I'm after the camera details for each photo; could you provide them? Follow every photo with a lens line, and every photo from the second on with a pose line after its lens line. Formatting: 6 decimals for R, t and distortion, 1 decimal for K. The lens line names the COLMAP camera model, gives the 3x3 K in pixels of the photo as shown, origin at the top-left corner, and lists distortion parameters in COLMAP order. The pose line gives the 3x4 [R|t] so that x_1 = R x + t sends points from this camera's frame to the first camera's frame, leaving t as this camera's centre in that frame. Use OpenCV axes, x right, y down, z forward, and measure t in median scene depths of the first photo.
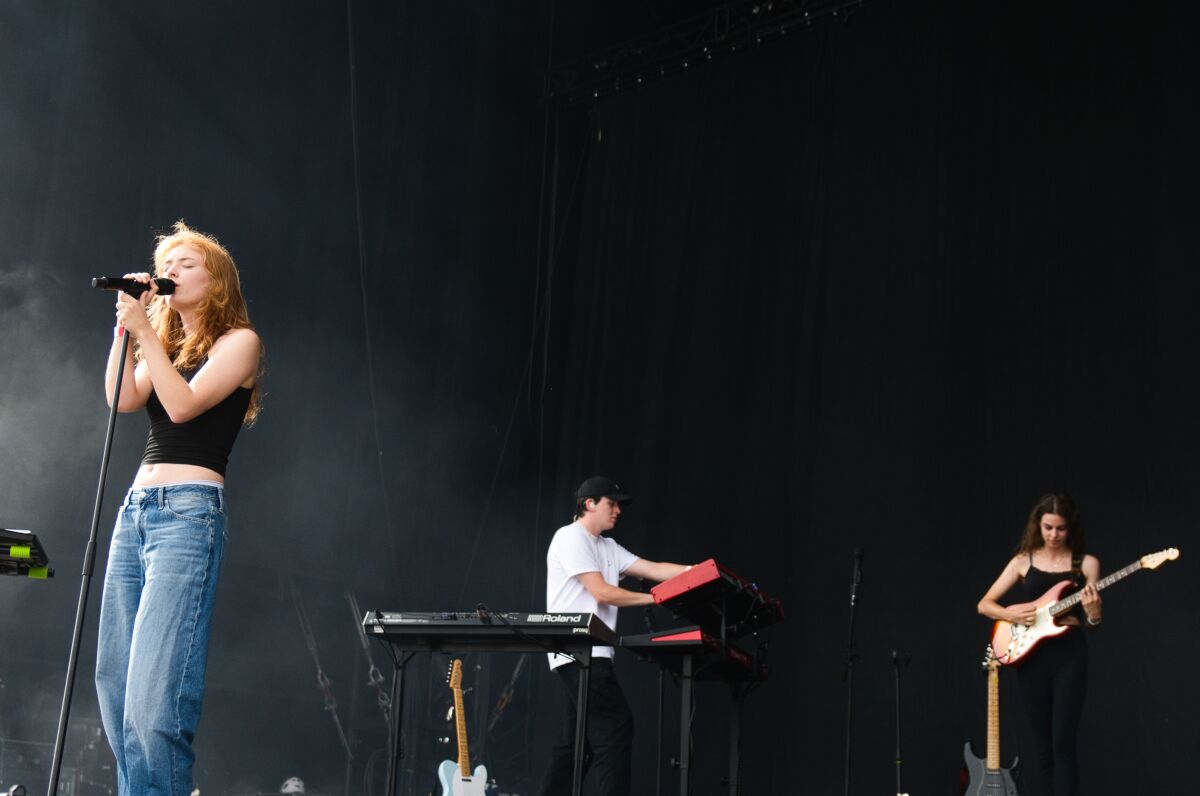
lens RADIAL K [[2582.3, 0, 600.0], [0, 2582.3, 398.0], [0, 0, 1]] dist [-0.006648, -0.009827]
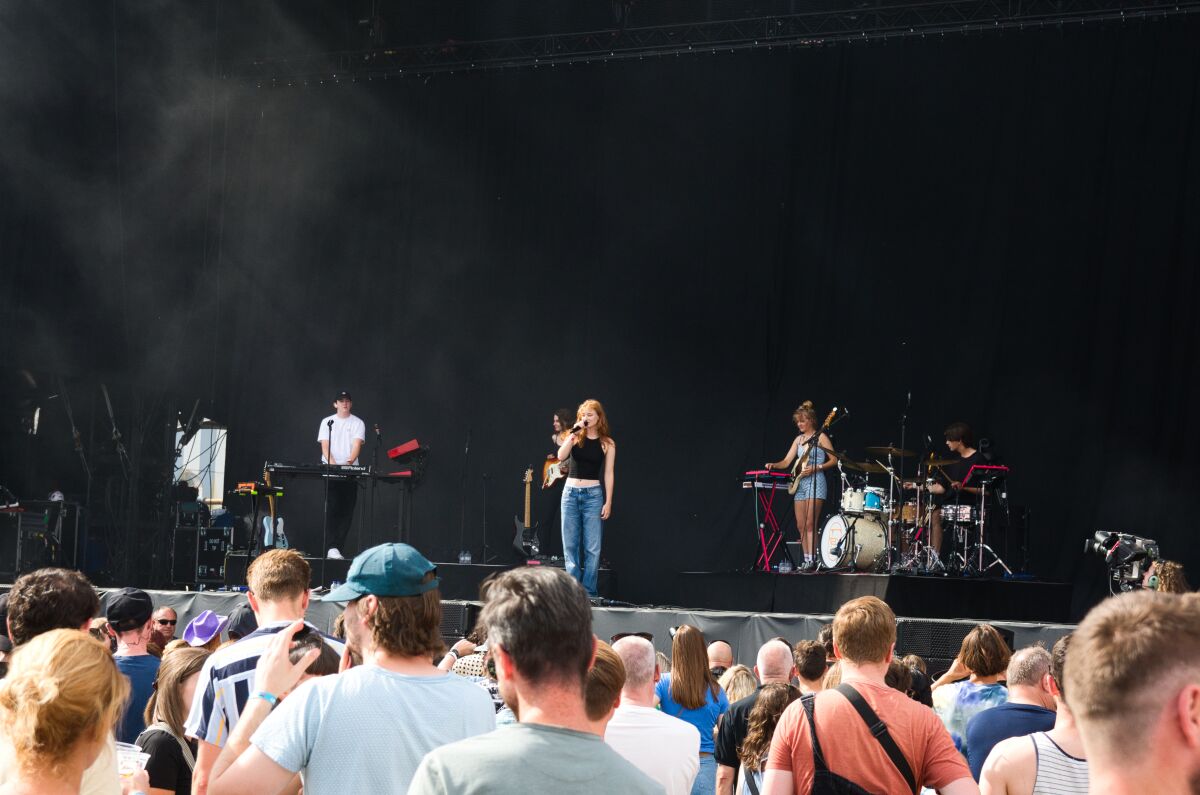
lens RADIAL K [[3348.0, 0, 600.0], [0, 3348.0, 397.5], [0, 0, 1]] dist [0.014342, -0.166648]
pose [[0.965877, 0.011072, 0.258764, -0.536294], [-0.054519, 0.985392, 0.161338, -0.436822], [-0.253198, -0.169940, 0.952371, -1.761380]]
